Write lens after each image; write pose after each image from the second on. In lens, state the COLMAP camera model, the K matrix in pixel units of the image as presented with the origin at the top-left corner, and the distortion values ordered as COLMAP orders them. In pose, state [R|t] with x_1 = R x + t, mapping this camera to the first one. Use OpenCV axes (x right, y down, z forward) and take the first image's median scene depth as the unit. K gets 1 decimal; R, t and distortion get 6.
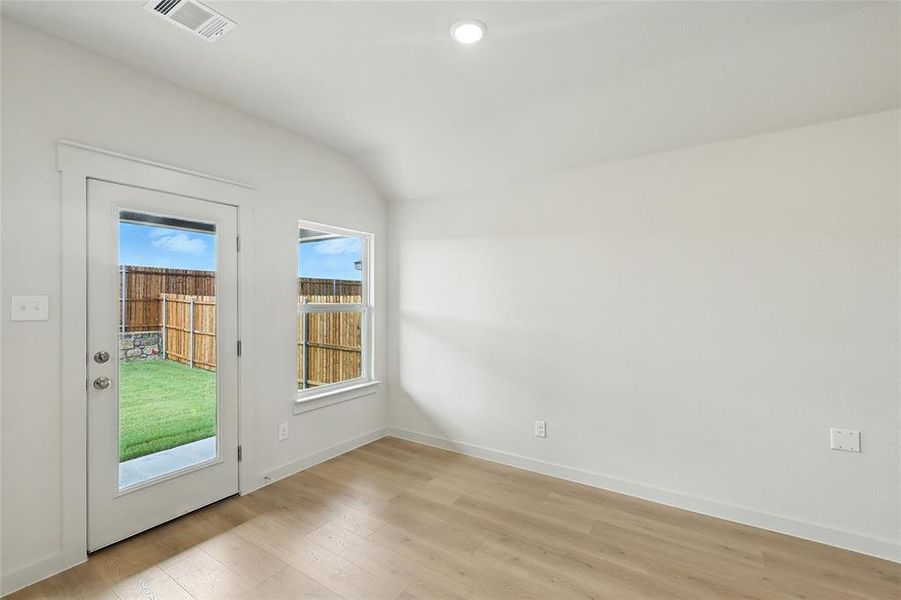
lens RADIAL K [[394.3, 0, 452.1], [0, 394.3, 300.1], [0, 0, 1]] dist [0.001564, -0.000054]
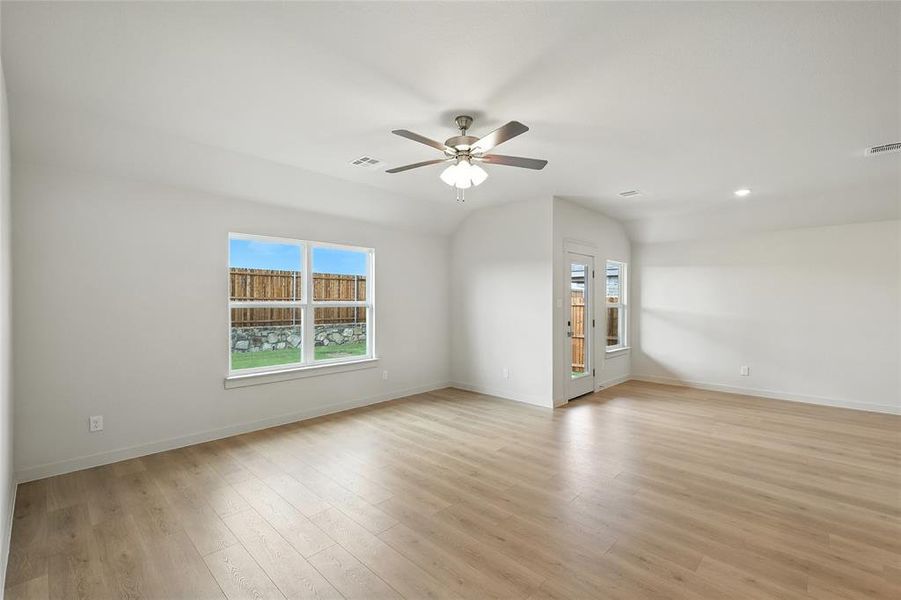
lens RADIAL K [[394.3, 0, 452.1], [0, 394.3, 300.1], [0, 0, 1]] dist [0.001564, -0.000054]
pose [[0.982571, 0.005322, -0.185814, -0.667572], [-0.005663, 0.999983, -0.001304, 0.002224], [0.185803, 0.002333, 0.982584, -0.922986]]
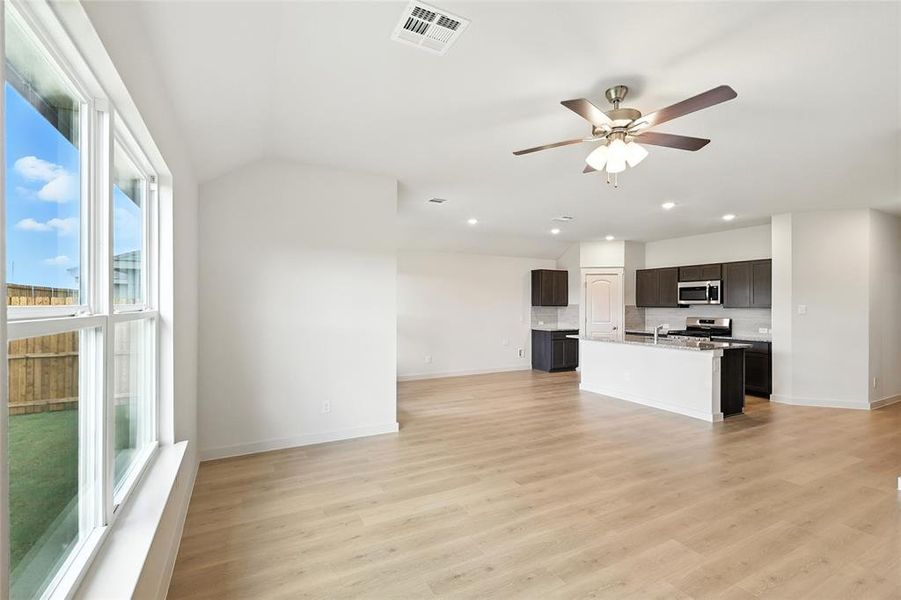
lens RADIAL K [[399.4, 0, 450.5], [0, 399.4, 300.0], [0, 0, 1]] dist [0.001989, 0.000003]
pose [[0.486928, 0.016013, 0.873295, -1.518722], [-0.006271, 0.999870, -0.014837, 0.006120], [-0.873420, 0.001748, 0.486965, -0.225708]]
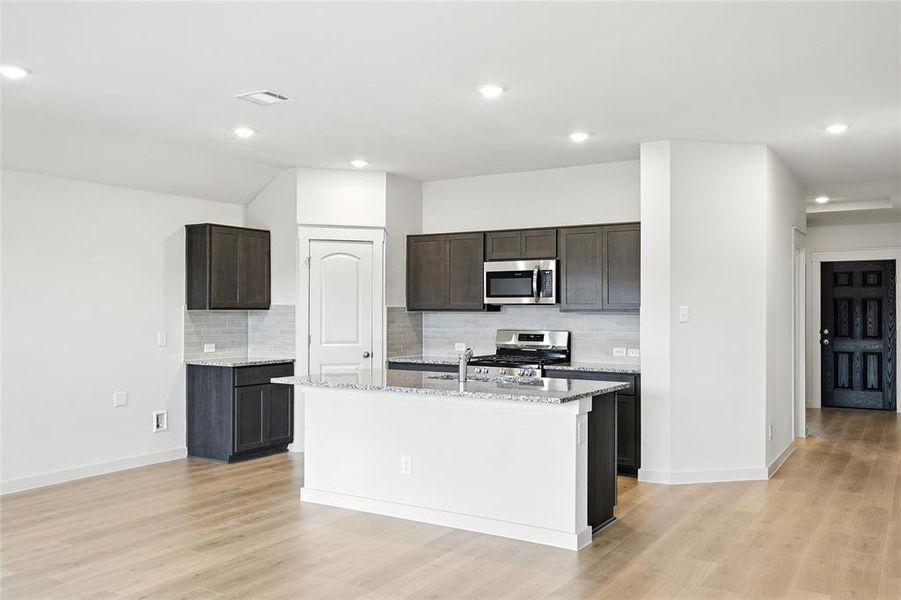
lens RADIAL K [[754.6, 0, 451.9], [0, 754.6, 310.4], [0, 0, 1]] dist [-0.002257, 0.001901]
pose [[-0.026318, 0.000206, 0.999654, -1.143017], [-0.001911, 0.999998, -0.000256, 0.005828], [-0.999652, -0.001917, -0.026317, -0.113756]]
